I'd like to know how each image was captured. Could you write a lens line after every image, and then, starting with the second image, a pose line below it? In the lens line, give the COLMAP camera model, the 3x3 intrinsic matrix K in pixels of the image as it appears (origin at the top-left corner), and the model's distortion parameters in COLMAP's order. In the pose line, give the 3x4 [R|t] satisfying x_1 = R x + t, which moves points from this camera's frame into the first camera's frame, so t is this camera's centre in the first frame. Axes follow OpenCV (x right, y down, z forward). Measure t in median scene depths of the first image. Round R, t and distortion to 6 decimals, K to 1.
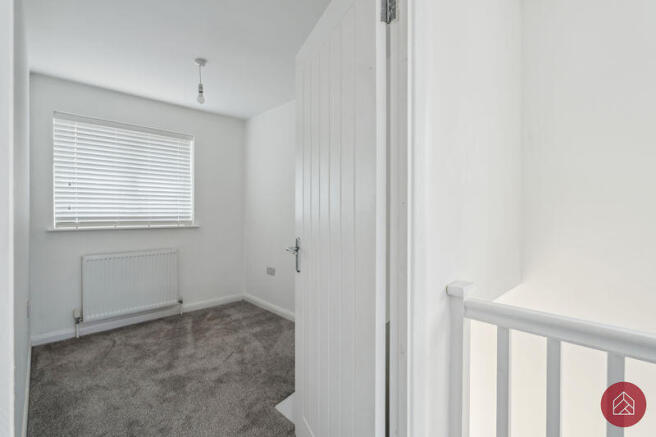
lens RADIAL K [[301.5, 0, 328.6], [0, 301.5, 217.9], [0, 0, 1]] dist [-0.002310, 0.000478]
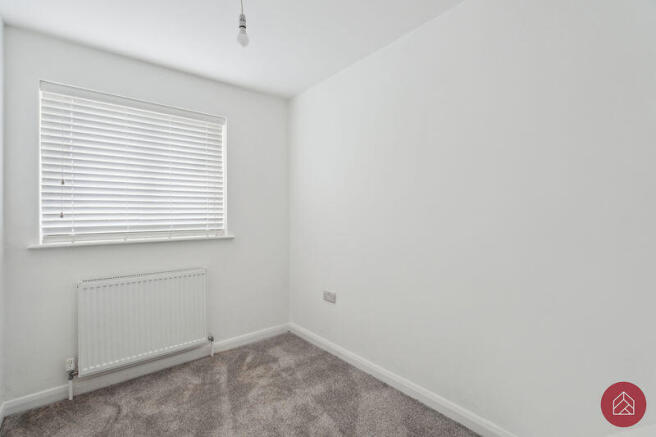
lens RADIAL K [[301.5, 0, 327.7], [0, 301.5, 216.2], [0, 0, 1]] dist [-0.002310, 0.000478]
pose [[0.996960, -0.015332, -0.076386, -0.164081], [0.013708, 0.999670, -0.021737, -0.006013], [0.076694, 0.020624, 0.996841, 0.315114]]
